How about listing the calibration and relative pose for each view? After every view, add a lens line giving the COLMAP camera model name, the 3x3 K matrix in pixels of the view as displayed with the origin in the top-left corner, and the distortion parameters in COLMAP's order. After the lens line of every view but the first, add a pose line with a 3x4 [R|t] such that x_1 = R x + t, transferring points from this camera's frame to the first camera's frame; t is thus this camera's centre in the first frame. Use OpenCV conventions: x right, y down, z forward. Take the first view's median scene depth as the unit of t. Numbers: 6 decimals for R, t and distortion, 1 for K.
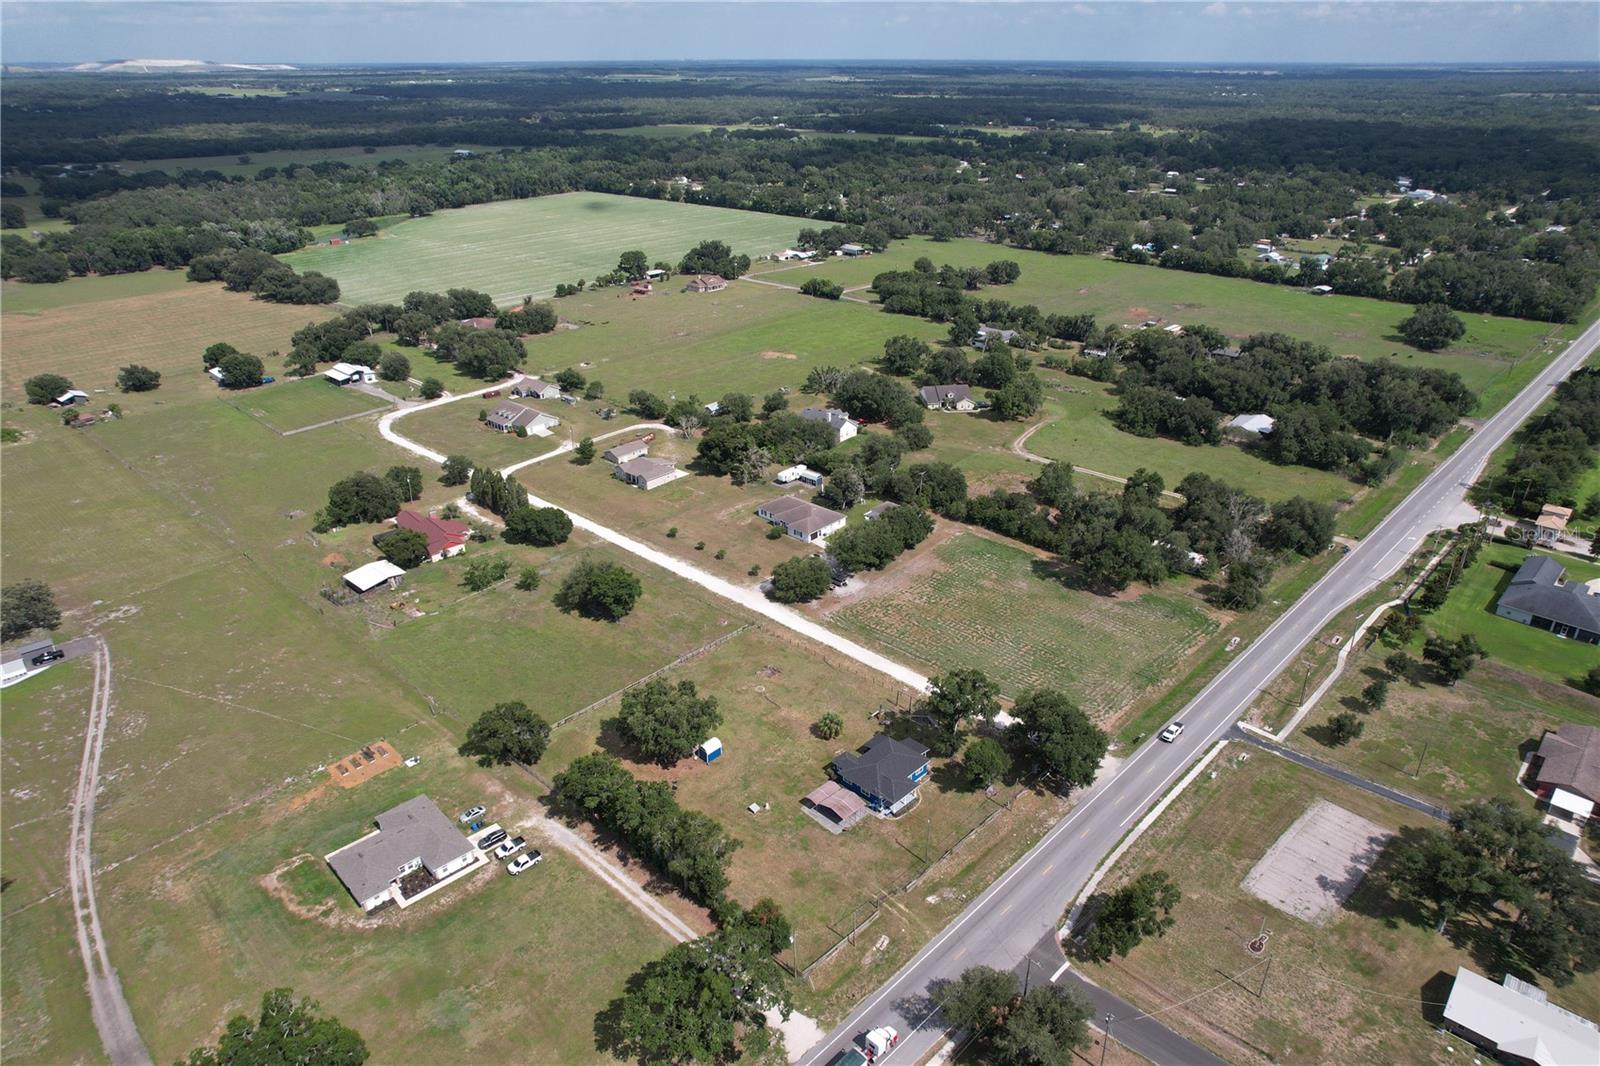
lens RADIAL K [[1021.0, 0, 805.7], [0, 1021.0, 537.7], [0, 0, 1]] dist [-0.074490, 0.069068]
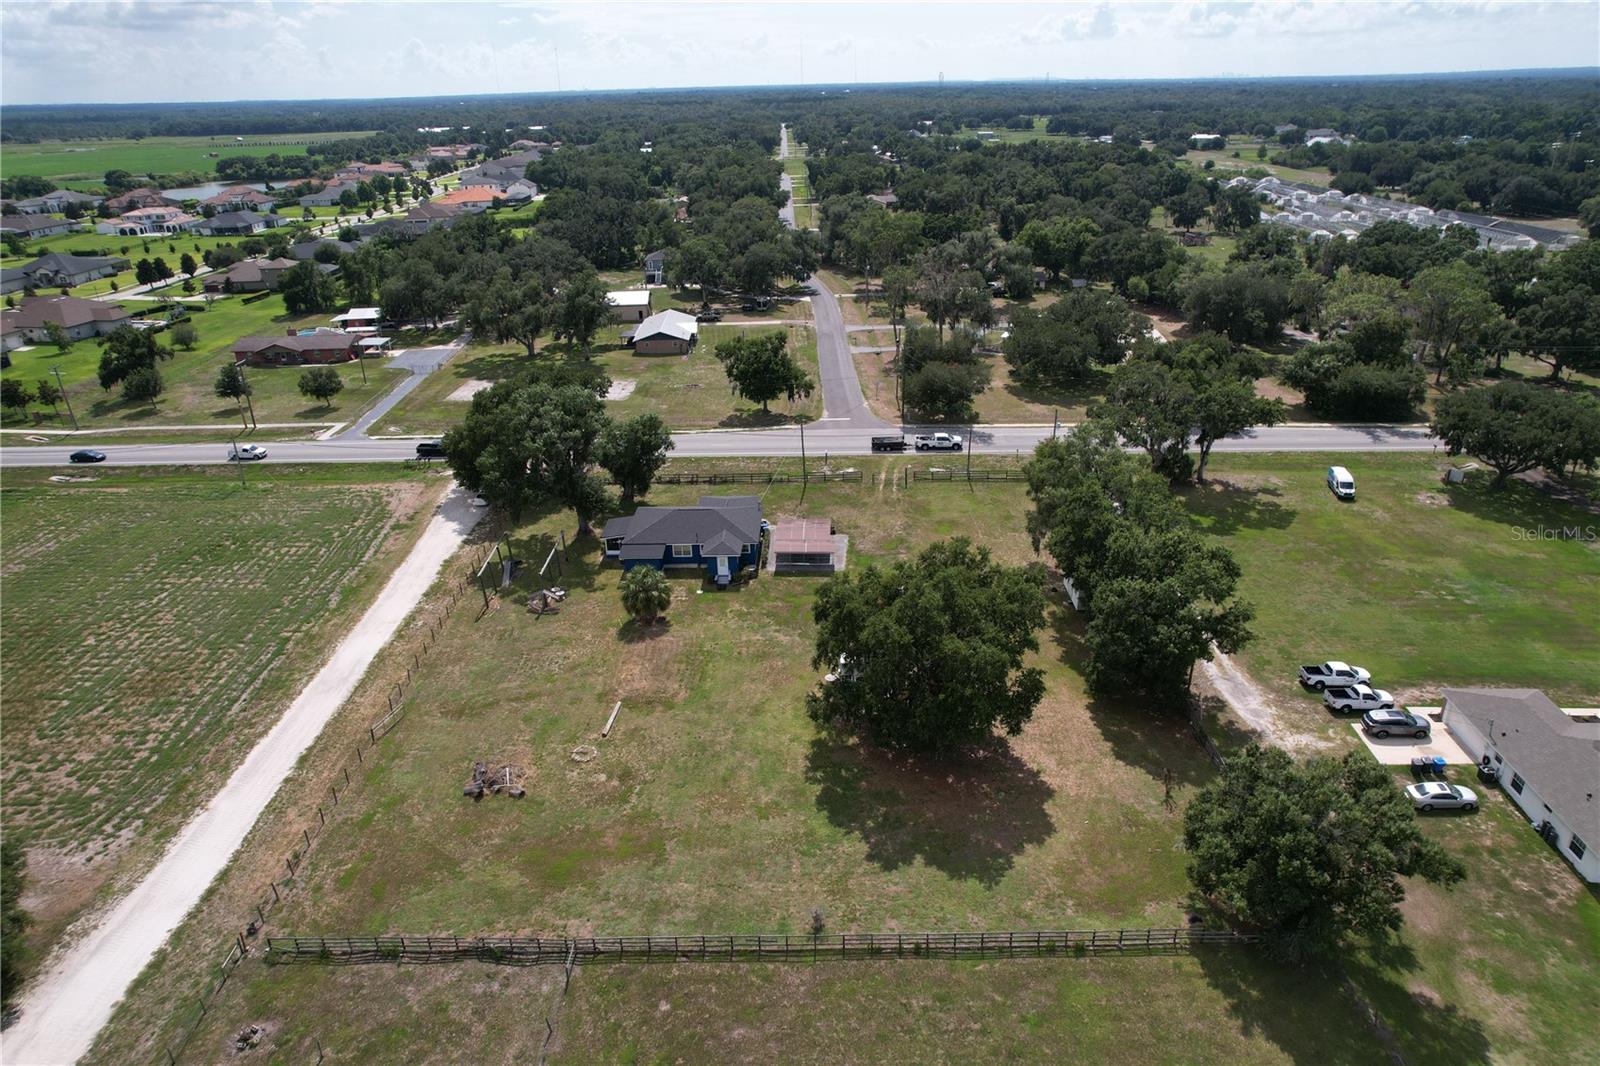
lens RADIAL K [[1033.7, 0, 805.3], [0, 1033.7, 514.0], [0, 0, 1]] dist [-0.087185, 0.088125]
pose [[-0.679509, -0.272479, 0.681192, -0.403594], [0.338847, 0.706961, 0.620797, -0.145970], [-0.650730, 0.652657, -0.388058, 1.255220]]
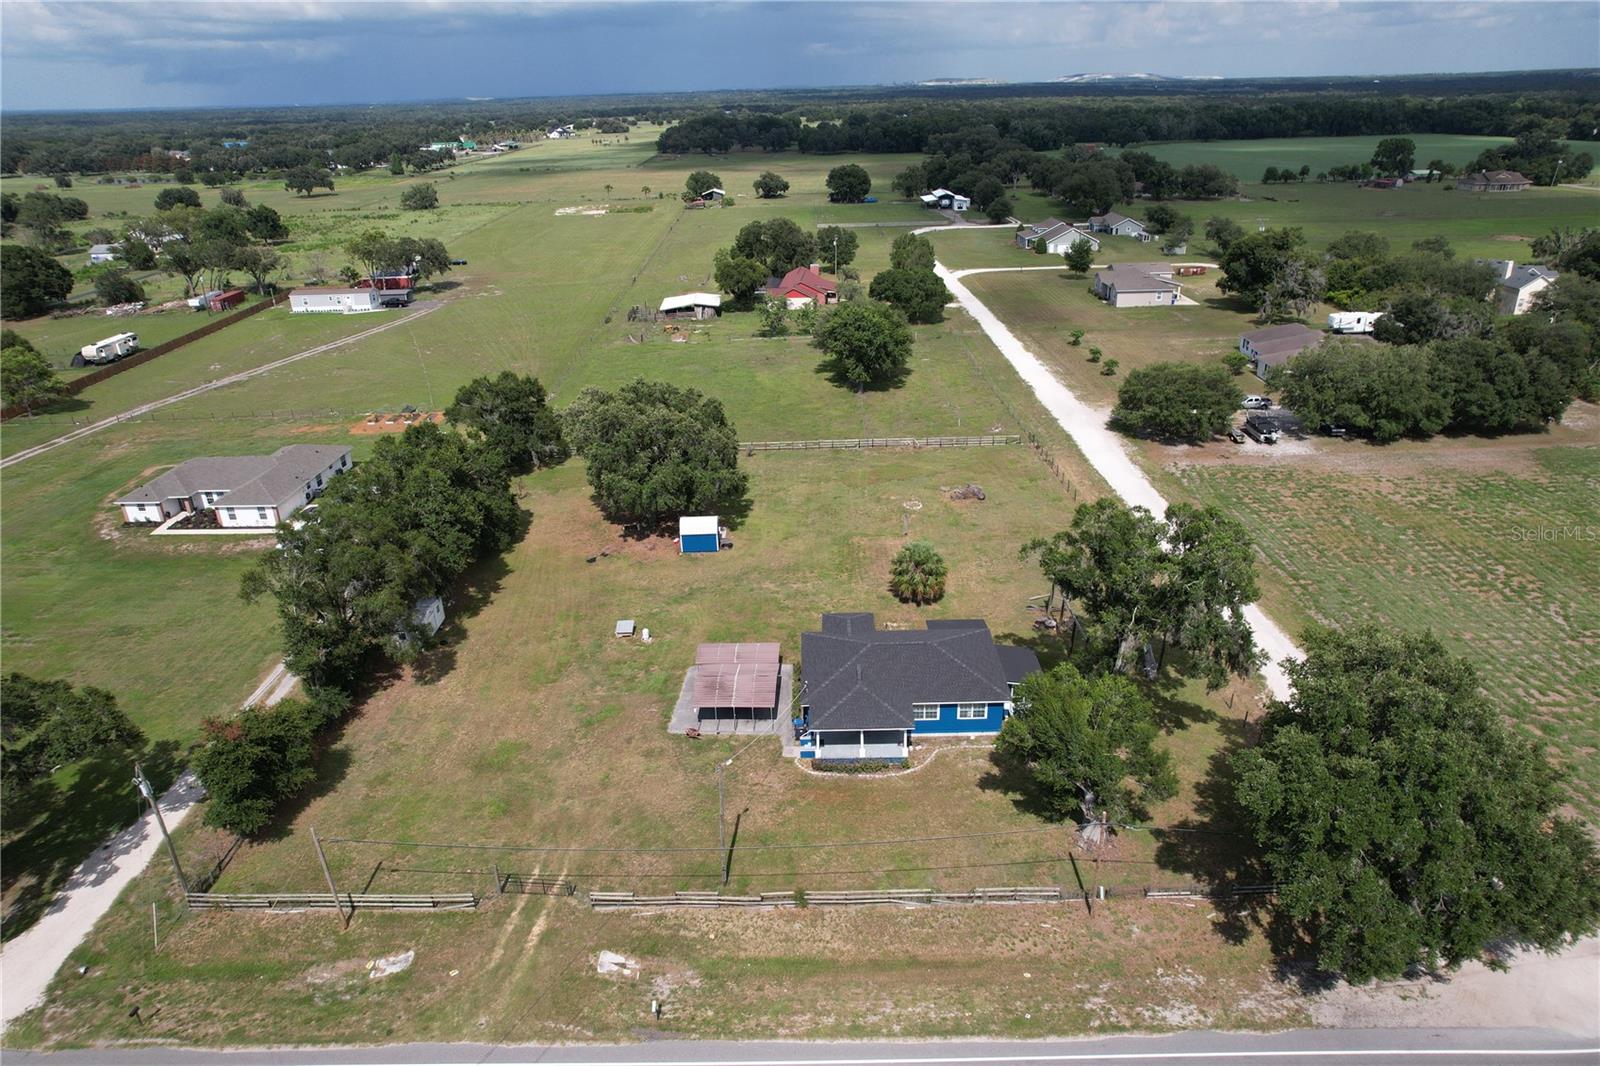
lens RADIAL K [[1021.0, 0, 805.7], [0, 1021.0, 537.7], [0, 0, 1]] dist [-0.074490, 0.069068]
pose [[0.691826, 0.281131, -0.665088, 0.320874], [-0.291817, 0.951379, 0.098597, 0.156201], [0.660469, 0.125872, 0.740228, 0.707881]]
